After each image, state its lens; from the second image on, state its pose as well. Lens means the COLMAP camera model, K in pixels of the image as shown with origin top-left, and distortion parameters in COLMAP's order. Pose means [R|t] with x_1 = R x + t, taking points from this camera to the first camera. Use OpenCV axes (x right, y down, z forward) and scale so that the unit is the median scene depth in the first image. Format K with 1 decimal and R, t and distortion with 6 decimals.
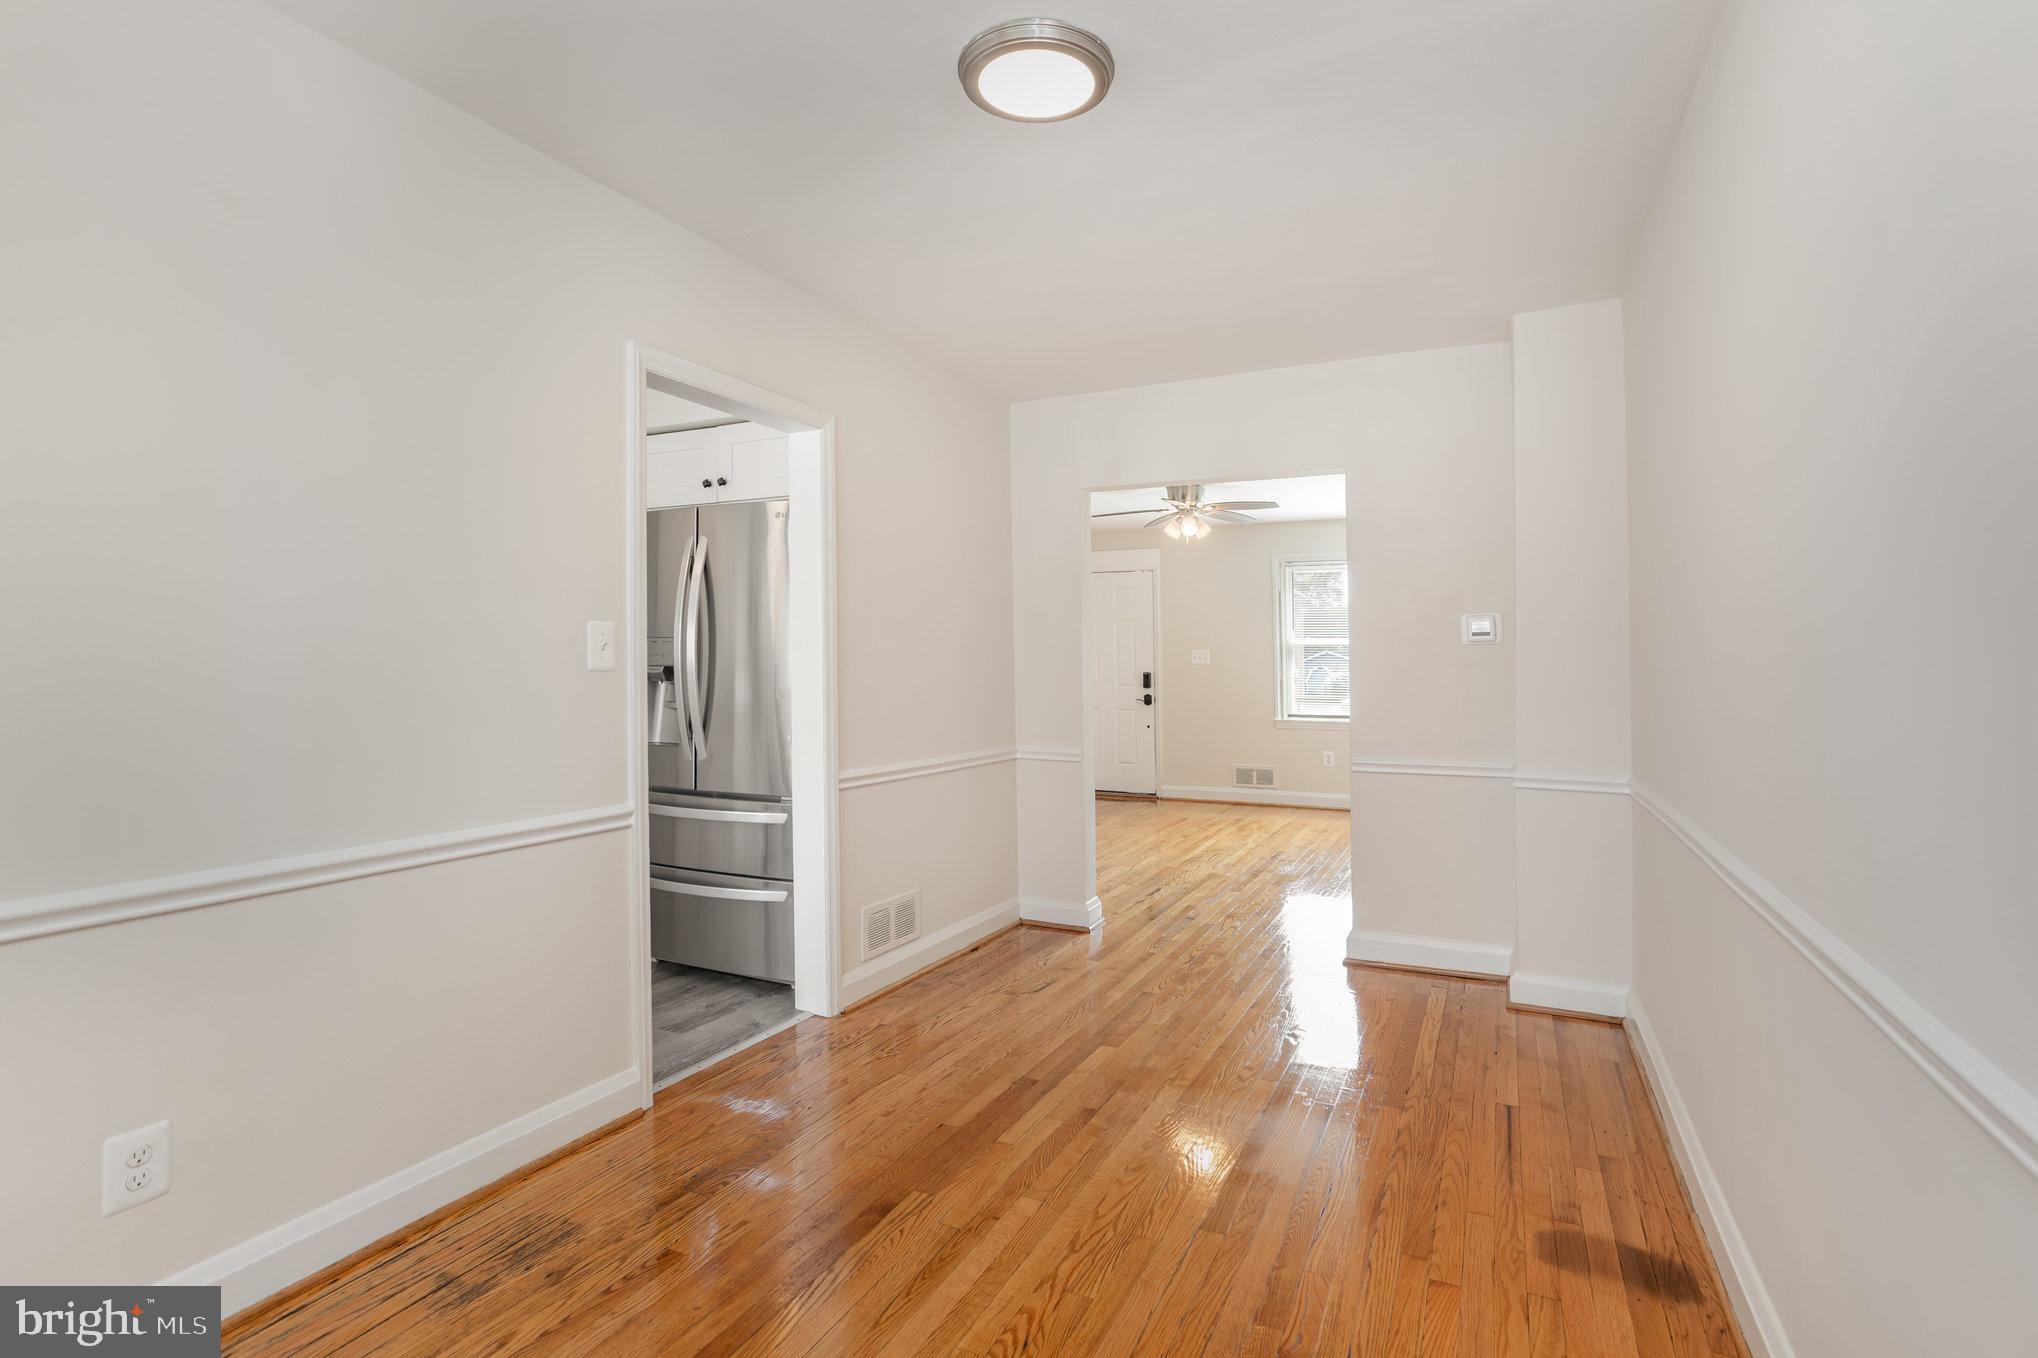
lens RADIAL K [[983.3, 0, 1019.0], [0, 983.3, 679.0], [0, 0, 1]] dist [-0.062617, 0.032047]
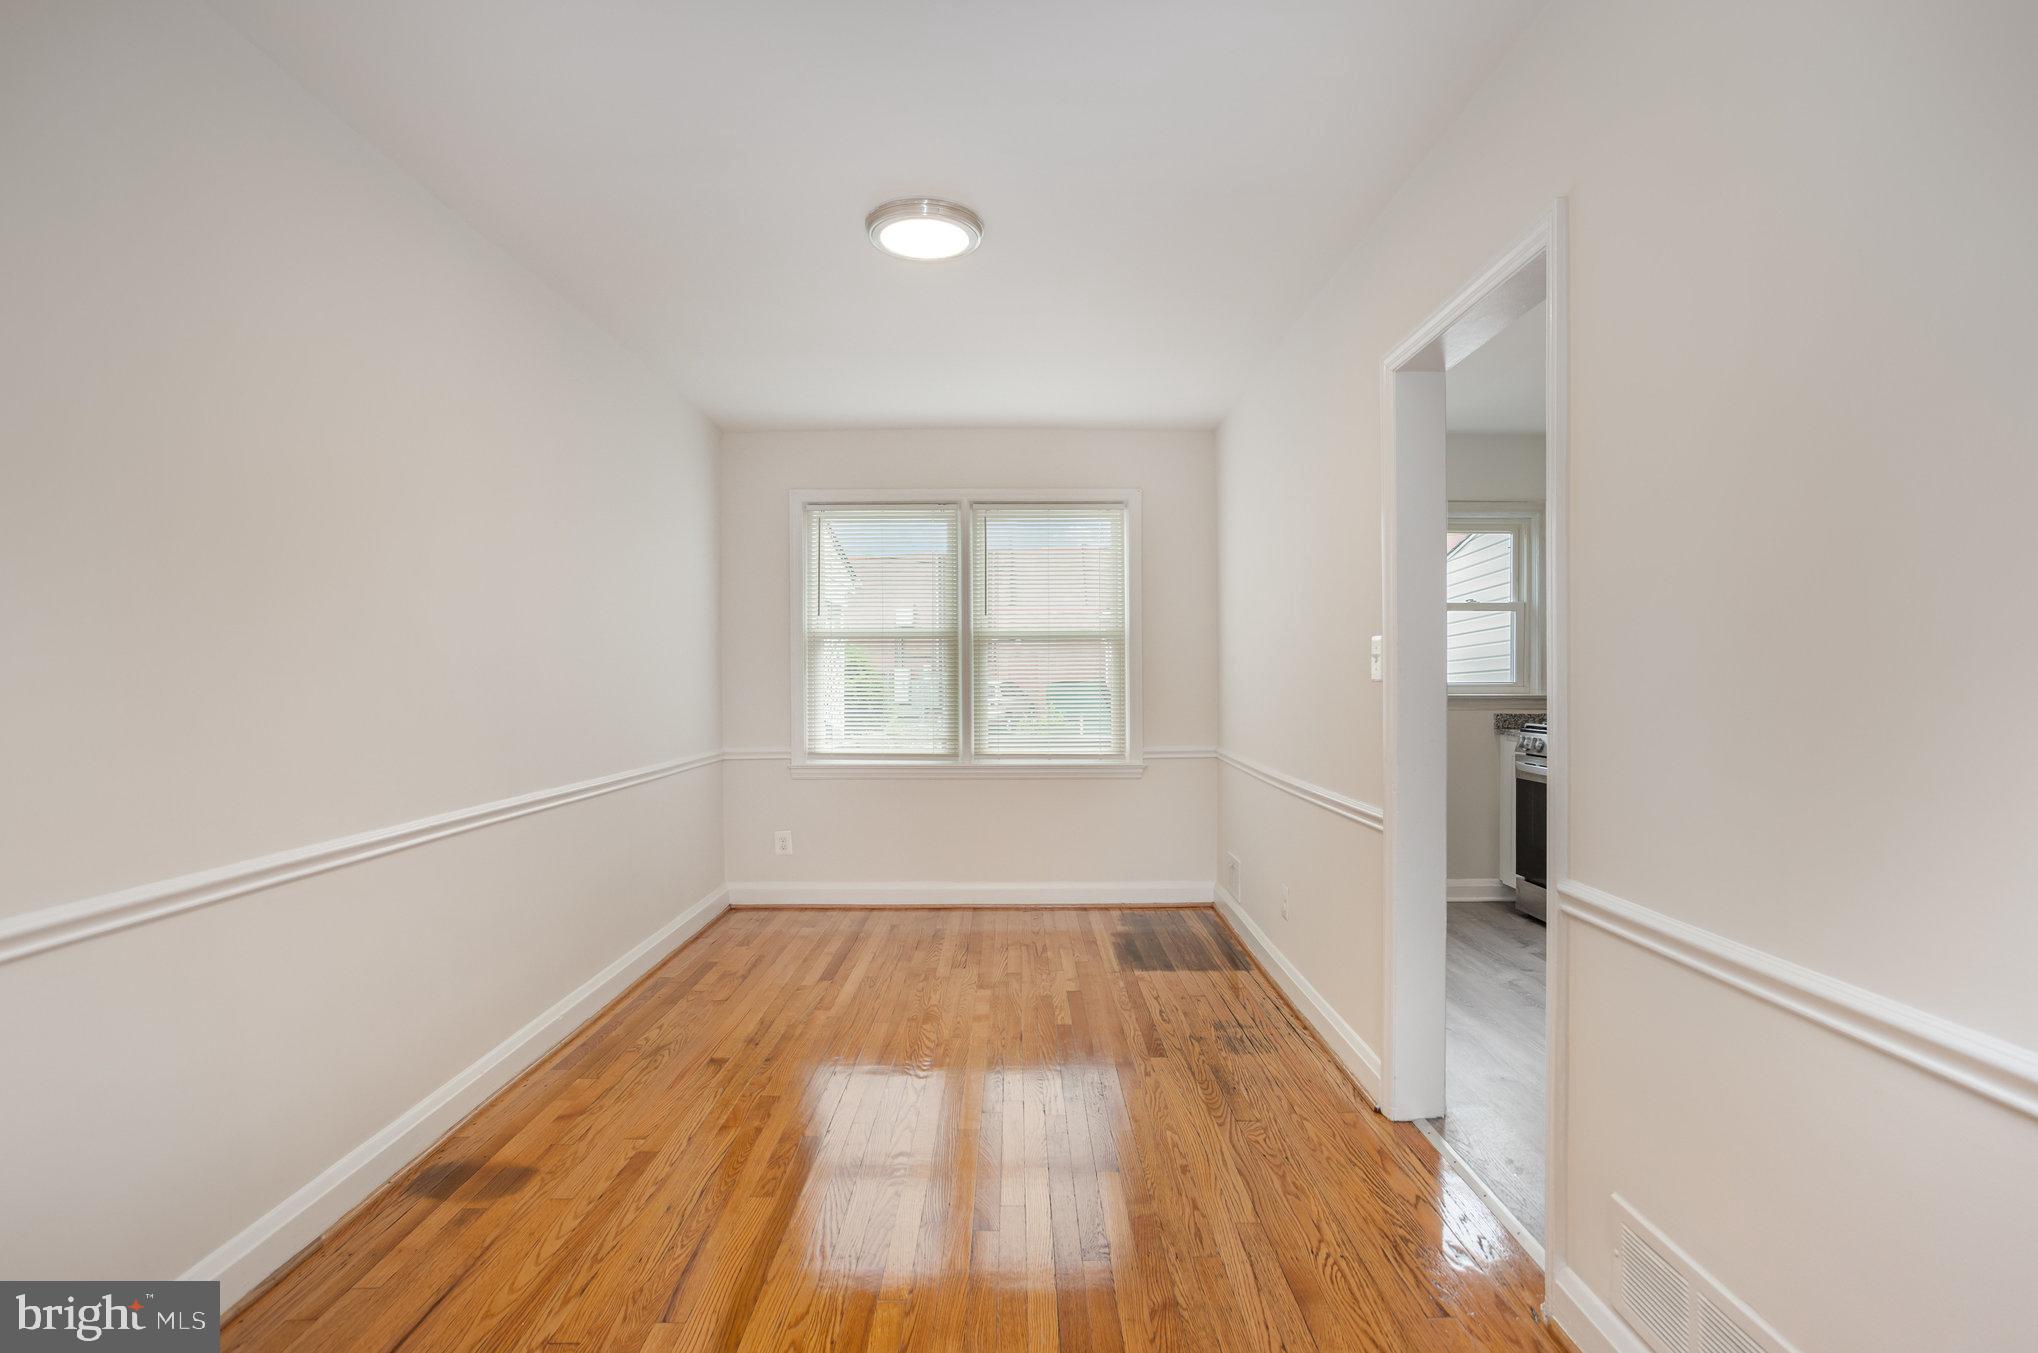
lens RADIAL K [[983.3, 0, 1019.0], [0, 983.3, 676.5], [0, 0, 1]] dist [-0.062617, 0.032047]
pose [[-0.895554, 0.002178, -0.444948, 0.315030], [-0.000415, 0.999983, 0.005731, -0.010389], [0.444954, 0.005317, -0.895538, 1.364692]]
